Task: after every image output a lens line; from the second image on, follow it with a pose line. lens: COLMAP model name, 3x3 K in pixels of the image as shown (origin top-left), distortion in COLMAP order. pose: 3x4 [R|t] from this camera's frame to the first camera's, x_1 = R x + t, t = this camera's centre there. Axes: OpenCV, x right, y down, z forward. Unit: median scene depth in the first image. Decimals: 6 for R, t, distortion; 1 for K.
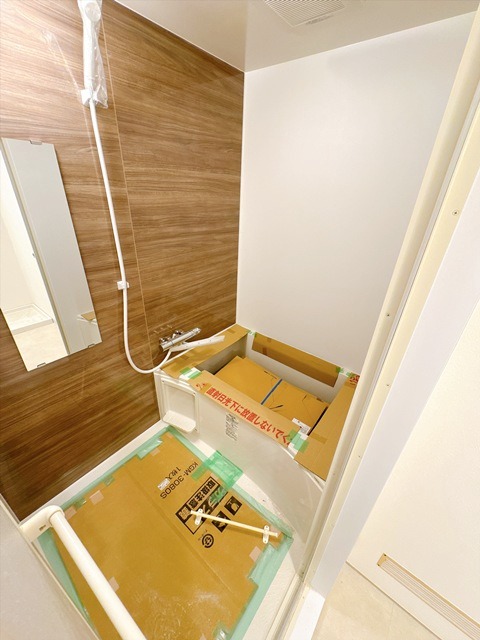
lens RADIAL K [[256.7, 0, 240.0], [0, 256.7, 320.0], [0, 0, 1]] dist [-0.001496, -0.000284]
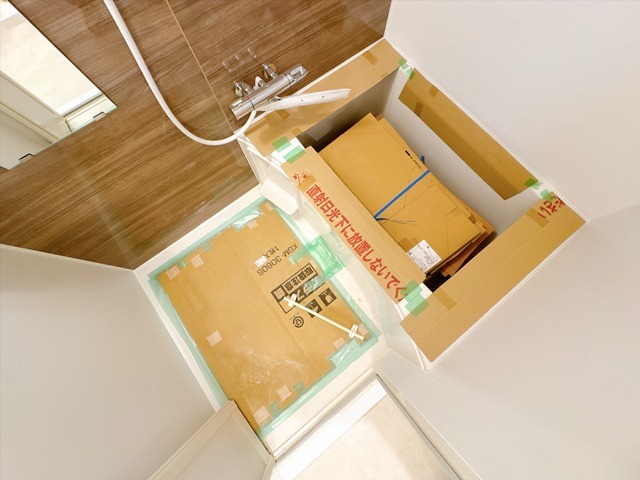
lens RADIAL K [[256.7, 0, 320.0], [0, 256.7, 240.0], [0, 0, 1]] dist [-0.001496, -0.000284]
pose [[0.971731, 0.212337, -0.103210, 0.000619], [-0.066210, 0.664711, 0.744161, -0.143642], [0.226617, -0.716291, 0.659979, 0.472812]]
